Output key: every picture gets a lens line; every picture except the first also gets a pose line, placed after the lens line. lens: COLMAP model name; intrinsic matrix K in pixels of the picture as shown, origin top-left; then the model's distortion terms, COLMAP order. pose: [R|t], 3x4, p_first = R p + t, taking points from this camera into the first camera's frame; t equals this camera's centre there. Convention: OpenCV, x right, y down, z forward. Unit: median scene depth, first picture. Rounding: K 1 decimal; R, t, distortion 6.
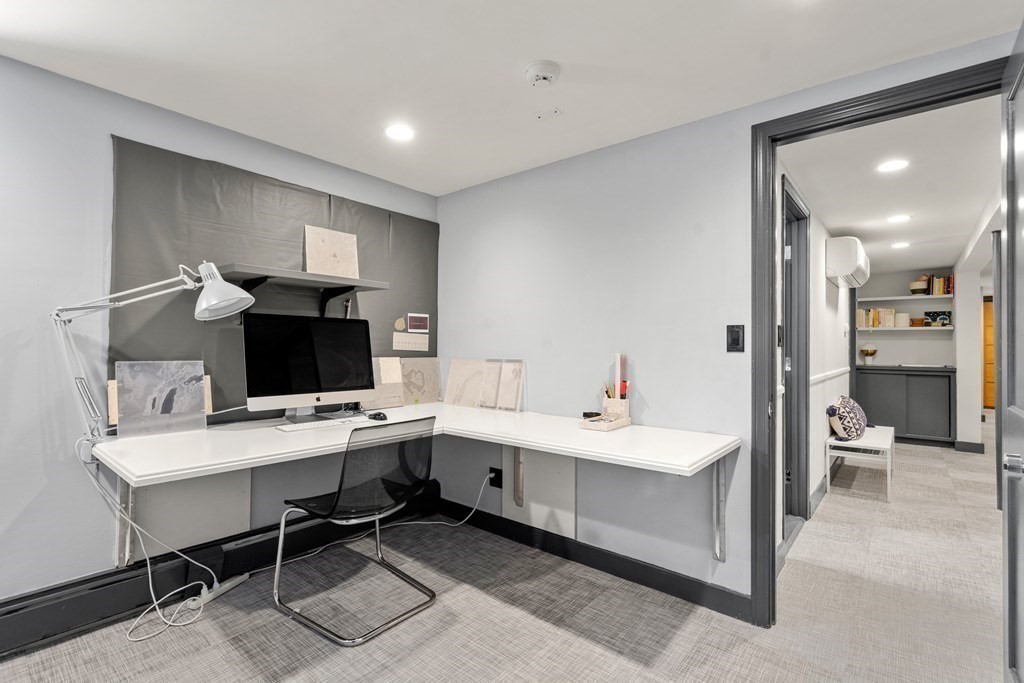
lens RADIAL K [[473.2, 0, 512.0], [0, 473.2, 341.5], [0, 0, 1]] dist [0.000313, 0.000146]
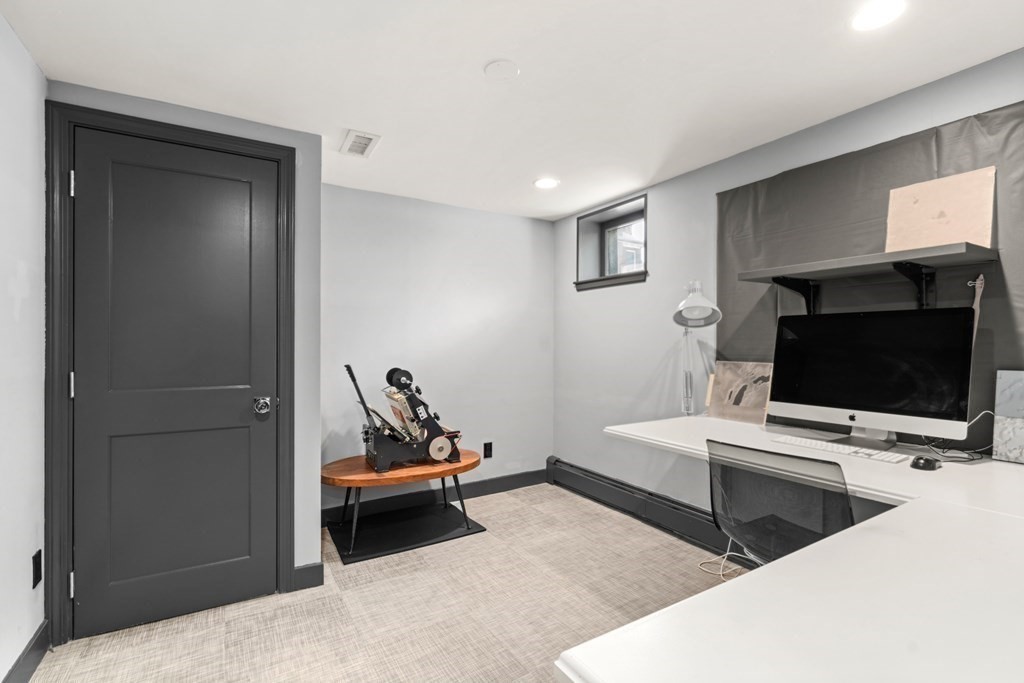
lens RADIAL K [[473.2, 0, 512.0], [0, 473.2, 341.5], [0, 0, 1]] dist [0.000313, 0.000146]
pose [[-0.319039, -0.006297, -0.947721, 0.597673], [0.016184, 0.999796, -0.012091, -0.005386], [0.947603, -0.019195, -0.318872, 0.832495]]
